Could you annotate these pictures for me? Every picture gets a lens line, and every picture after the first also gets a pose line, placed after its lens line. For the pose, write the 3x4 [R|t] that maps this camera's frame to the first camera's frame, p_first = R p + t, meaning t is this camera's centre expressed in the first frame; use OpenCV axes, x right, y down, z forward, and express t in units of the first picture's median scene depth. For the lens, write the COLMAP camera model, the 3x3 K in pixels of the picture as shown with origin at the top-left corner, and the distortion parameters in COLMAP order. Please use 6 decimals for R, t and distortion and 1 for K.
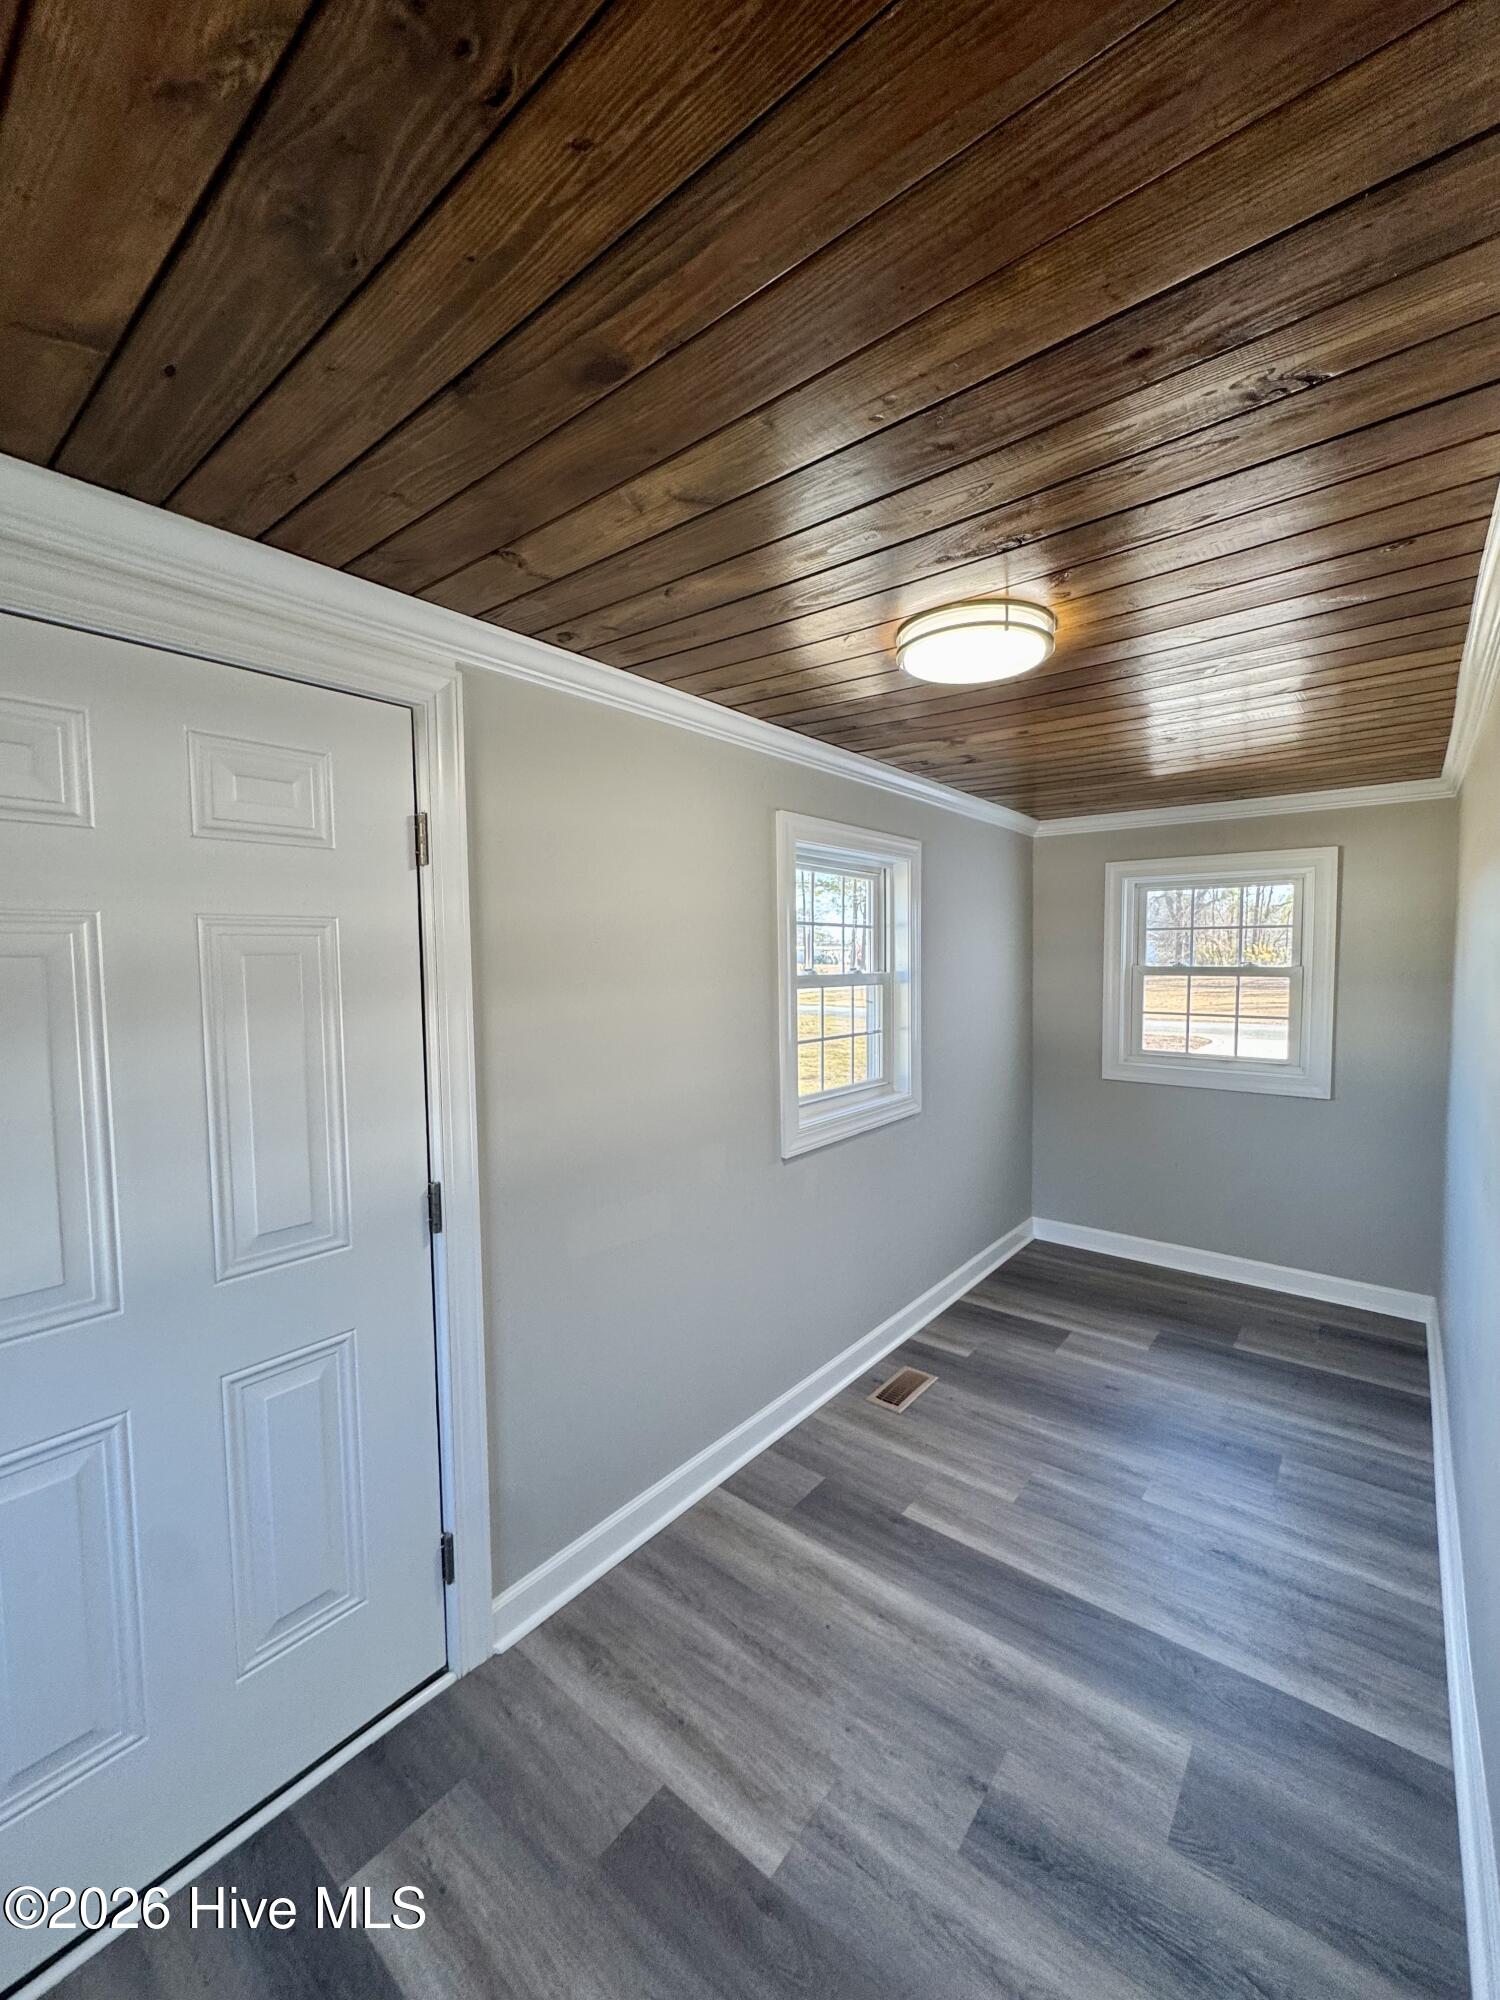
lens RADIAL K [[799.0, 0, 752.4], [0, 799.0, 1000.4], [0, 0, 1]] dist [-0.001761, 0.000014]
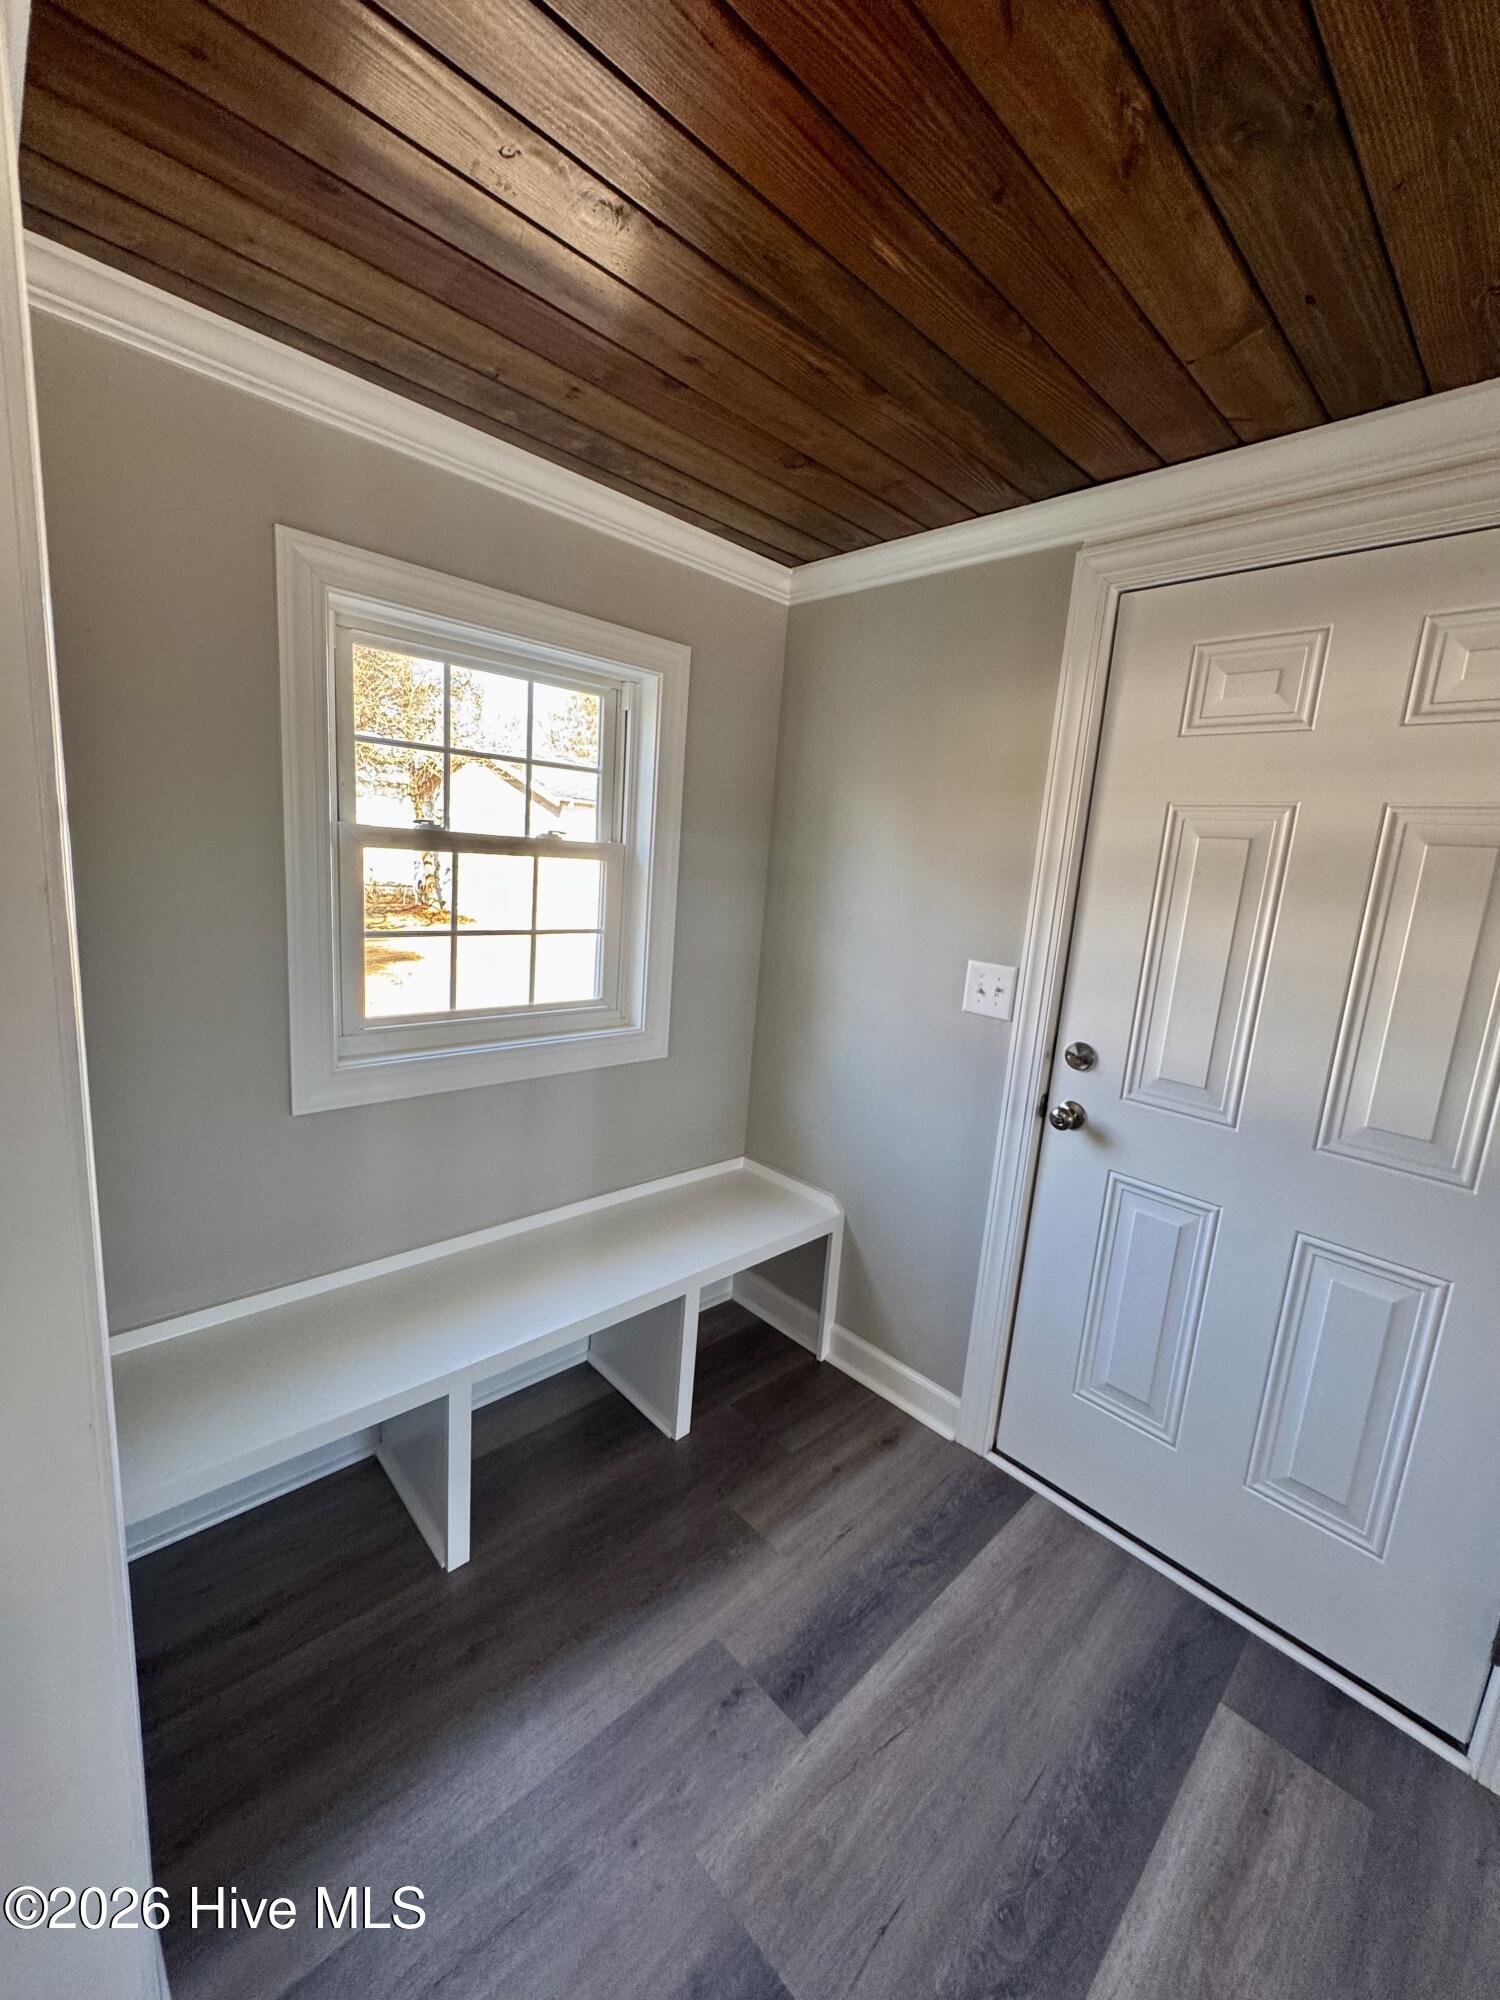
lens RADIAL K [[799.0, 0, 751.1], [0, 799.0, 999.0], [0, 0, 1]] dist [-0.001761, 0.000014]
pose [[-0.118672, 0.180064, -0.976470, 0.680746], [-0.127542, 0.972508, 0.194834, 0.064171], [0.984708, 0.147663, -0.092444, 0.485562]]
